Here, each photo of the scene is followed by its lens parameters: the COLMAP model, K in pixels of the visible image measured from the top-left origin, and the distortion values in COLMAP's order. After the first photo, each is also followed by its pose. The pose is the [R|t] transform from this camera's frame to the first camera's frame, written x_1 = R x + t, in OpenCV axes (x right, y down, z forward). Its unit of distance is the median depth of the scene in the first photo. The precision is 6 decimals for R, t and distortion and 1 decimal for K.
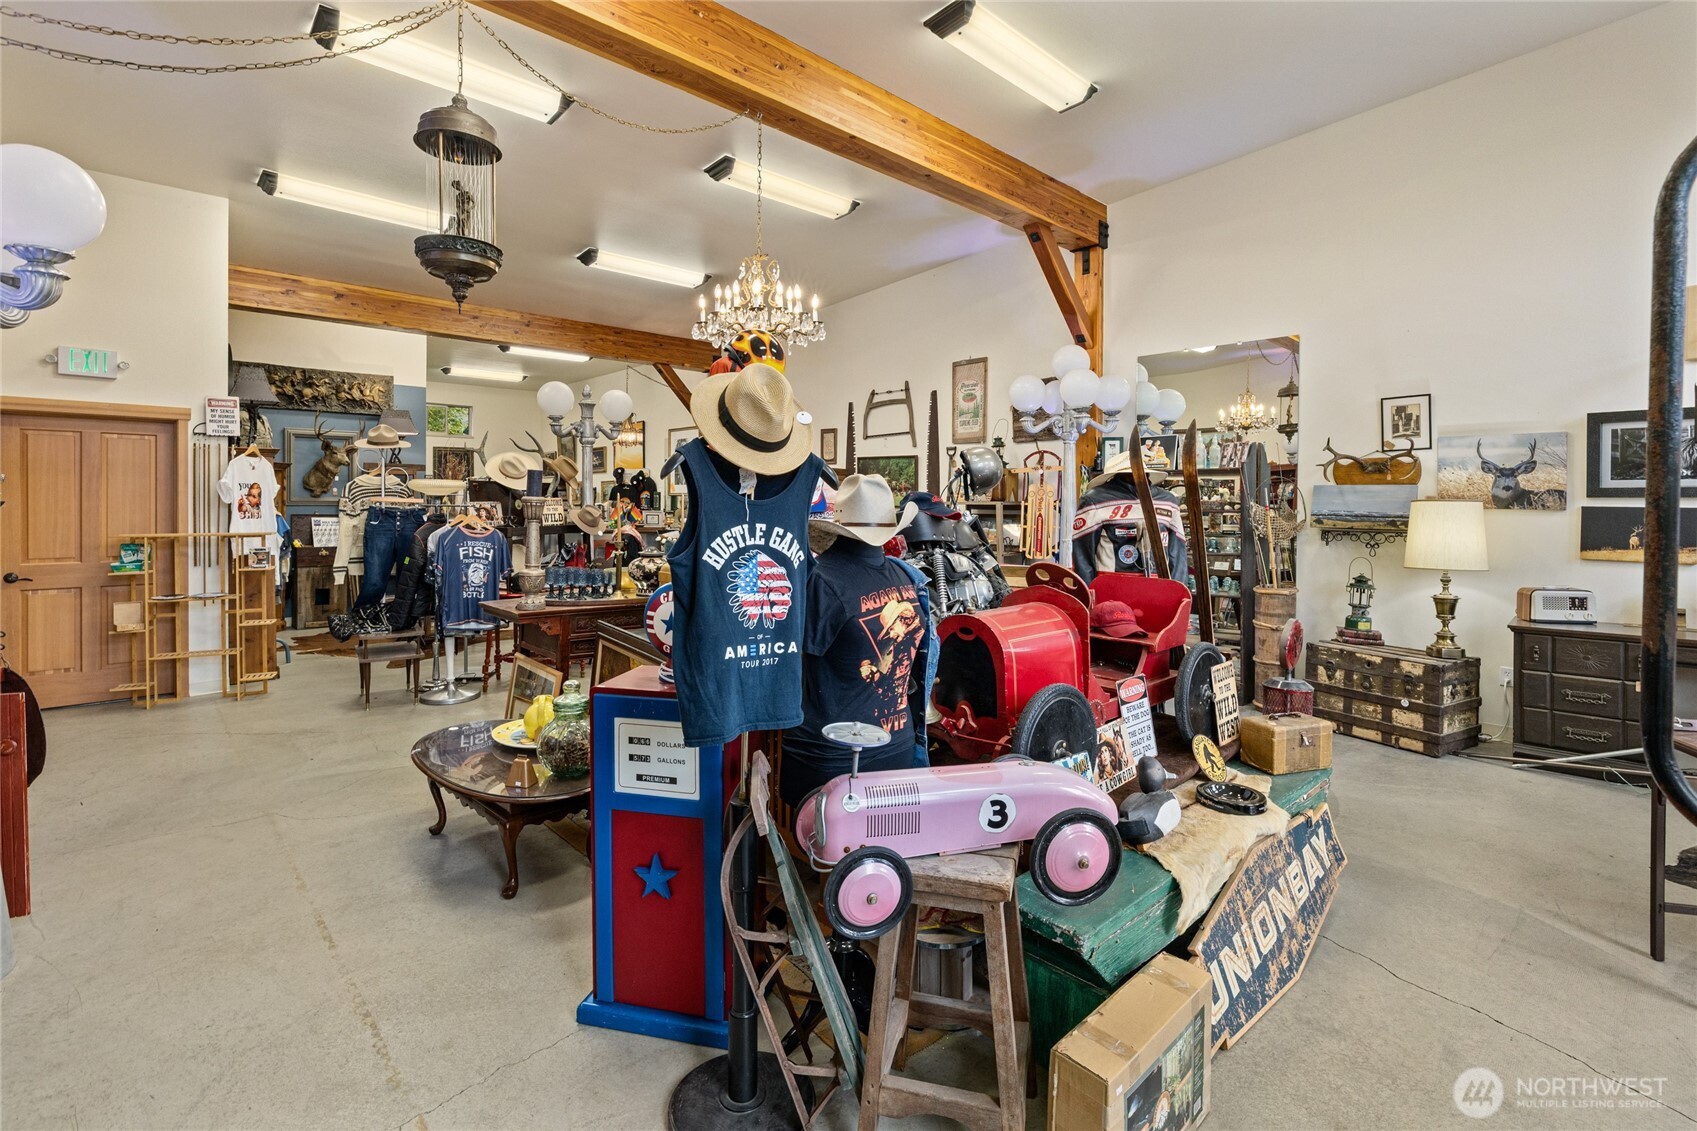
lens RADIAL K [[780.0, 0, 851.0], [0, 780.0, 508.0], [0, 0, 1]] dist [-0.010434, -0.000448]
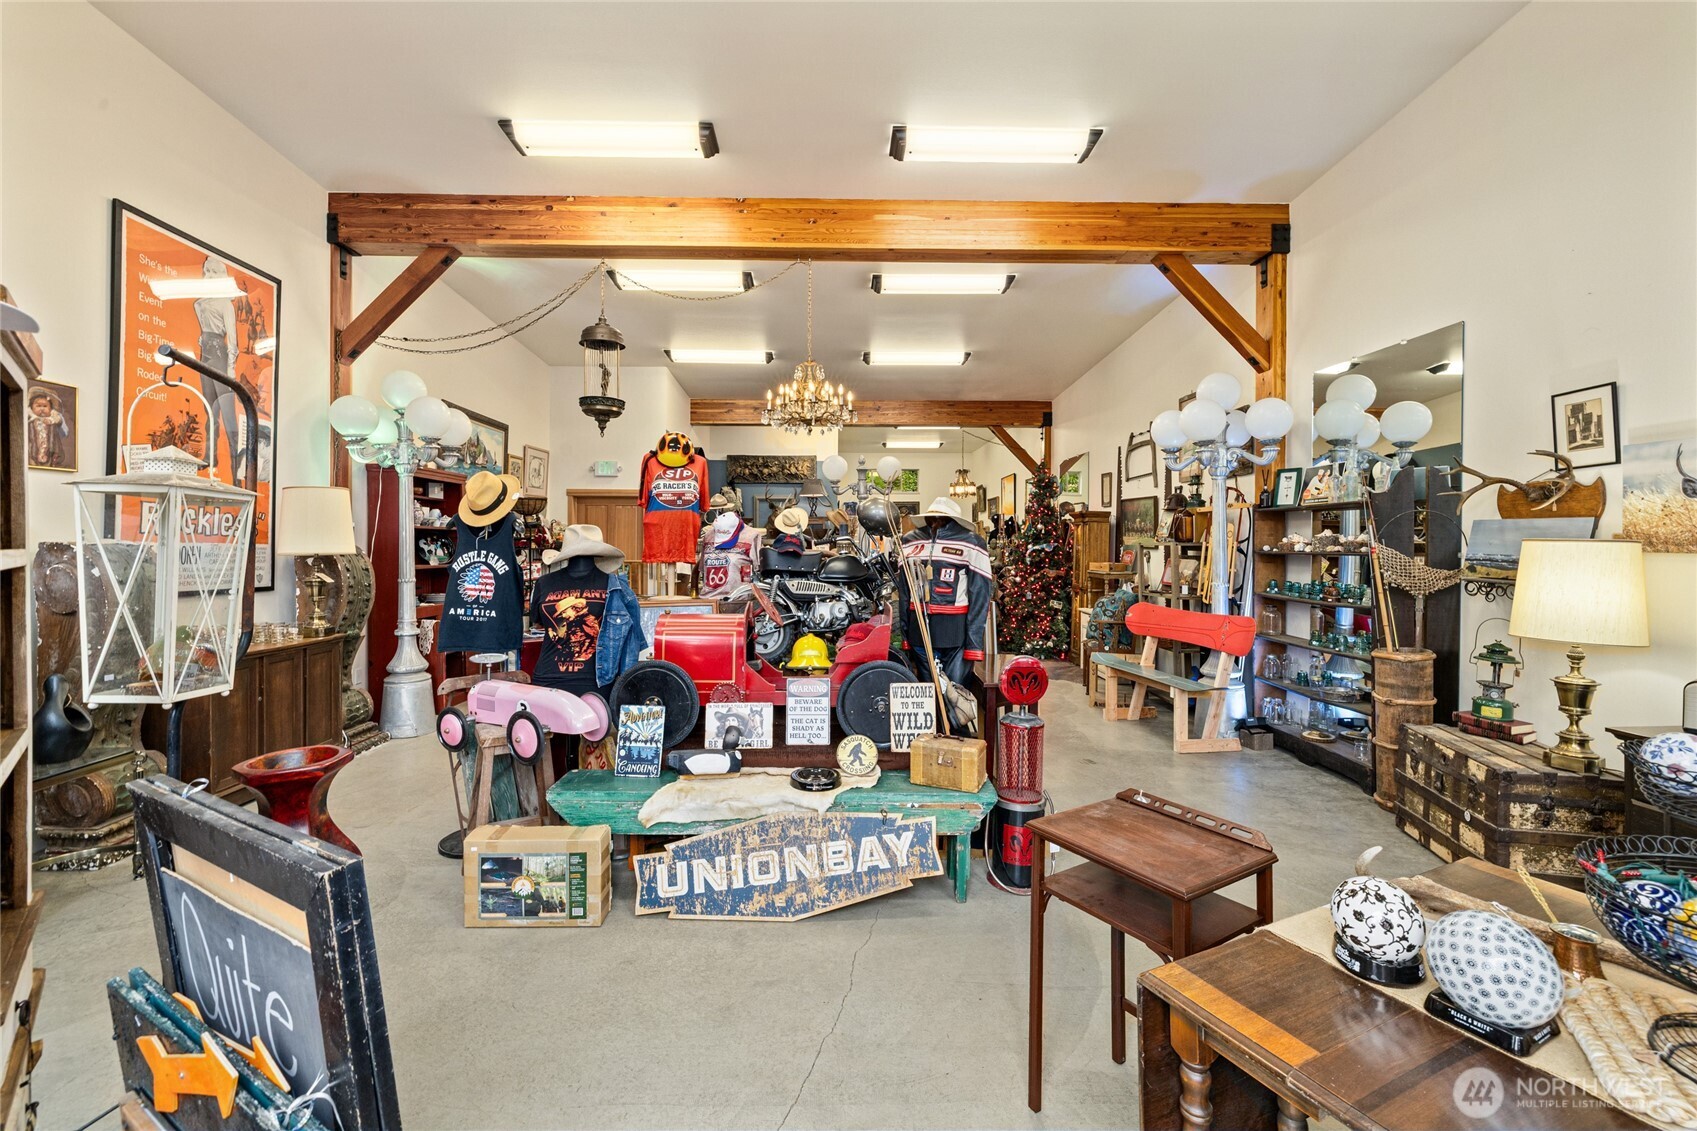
lens RADIAL K [[722.9, 0, 847.2], [0, 722.9, 555.8], [0, 0, 1]] dist [-0.002796, -0.000656]
pose [[0.741076, 0.012809, -0.671299, 0.658112], [-0.007758, 0.999915, 0.010515, 0.002219], [0.671377, -0.002585, 0.741112, 0.090312]]
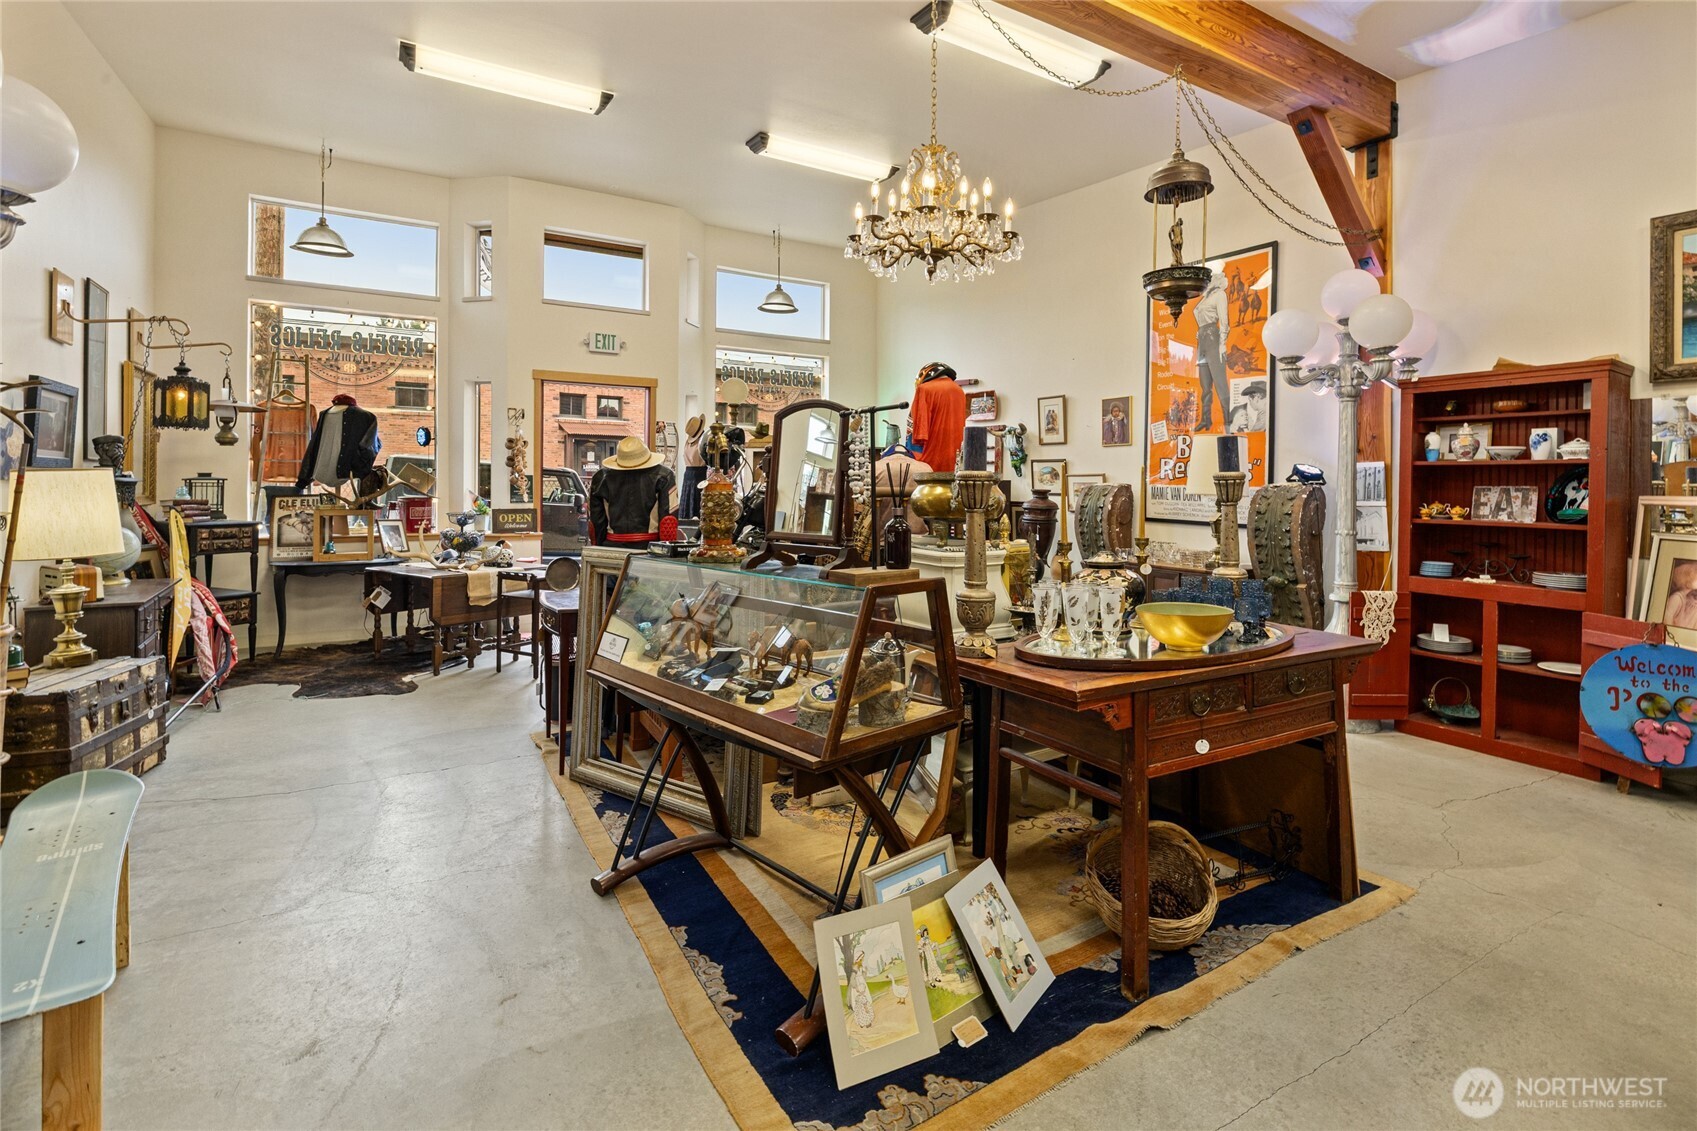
lens RADIAL K [[780.0, 0, 851.0], [0, 780.0, 508.0], [0, 0, 1]] dist [-0.010434, -0.000448]
pose [[-0.975814, -0.013689, 0.218171, -0.169350], [-0.005908, 0.999324, 0.036277, -0.003606], [-0.218520, 0.034111, -0.975236, 1.461962]]
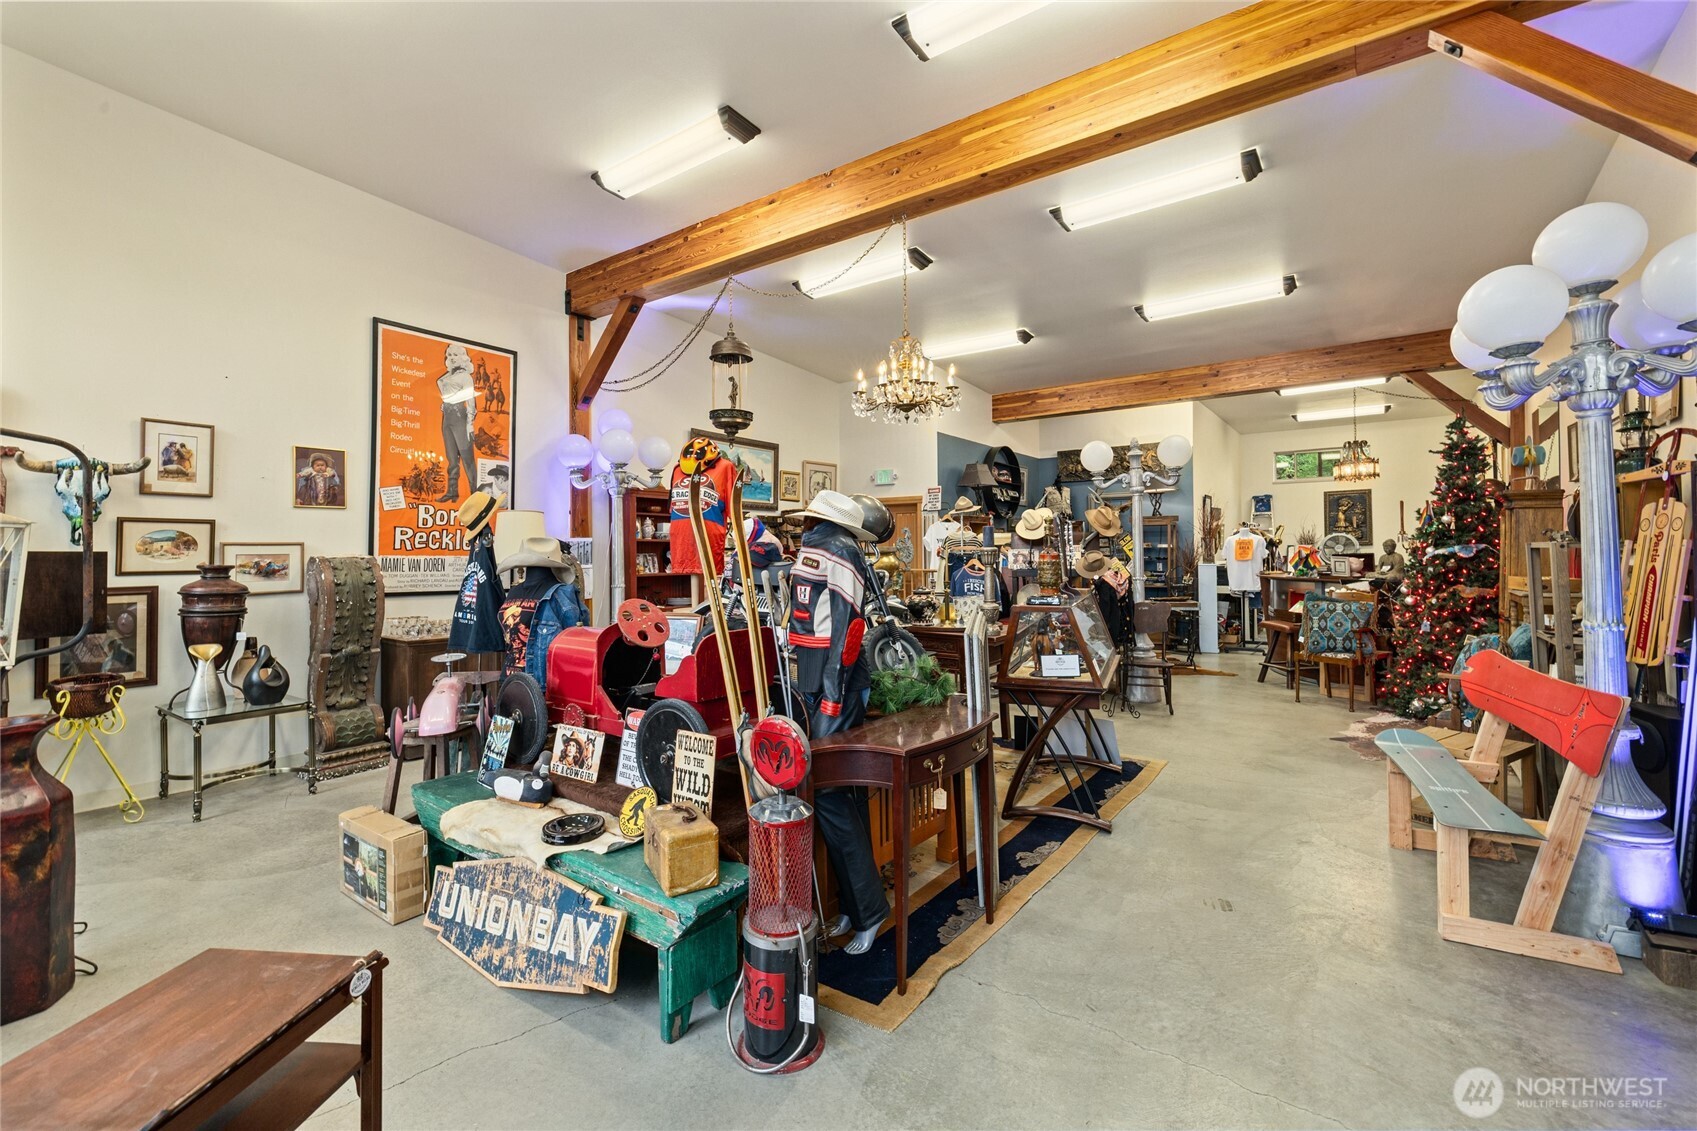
lens RADIAL K [[732.9, 0, 842.9], [0, 732.9, 549.7], [0, 0, 1]] dist [0.001727, 0.000381]
pose [[0.178254, -0.004258, -0.983975, 0.784042], [0.000410, 0.999991, -0.004253, -0.002223], [0.983984, 0.000355, 0.178254, 0.601594]]
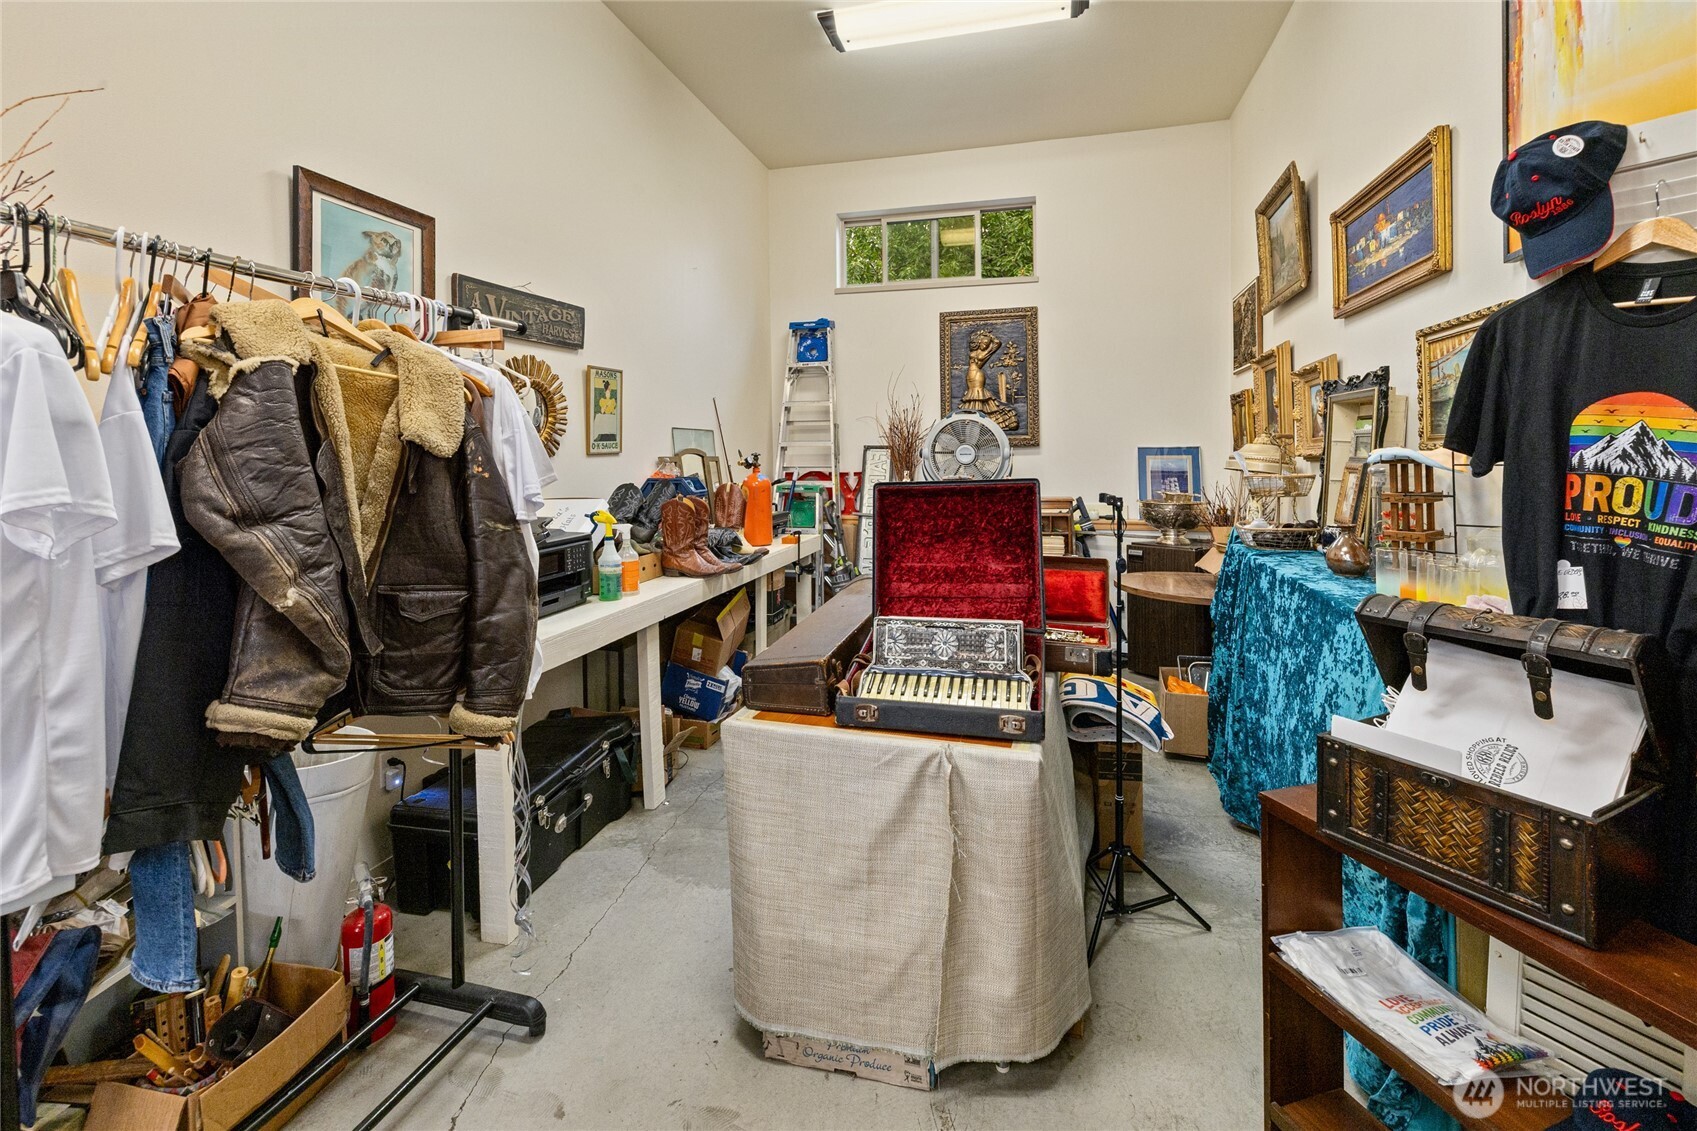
lens RADIAL K [[754.3, 0, 853.1], [0, 754.3, 463.5], [0, 0, 1]] dist [0.000090, -0.000090]
pose [[0.528825, 0.009631, -0.848676, -0.624761], [-0.001921, 0.999947, 0.010151, -0.013211], [0.848729, -0.003738, 0.528816, 2.074060]]
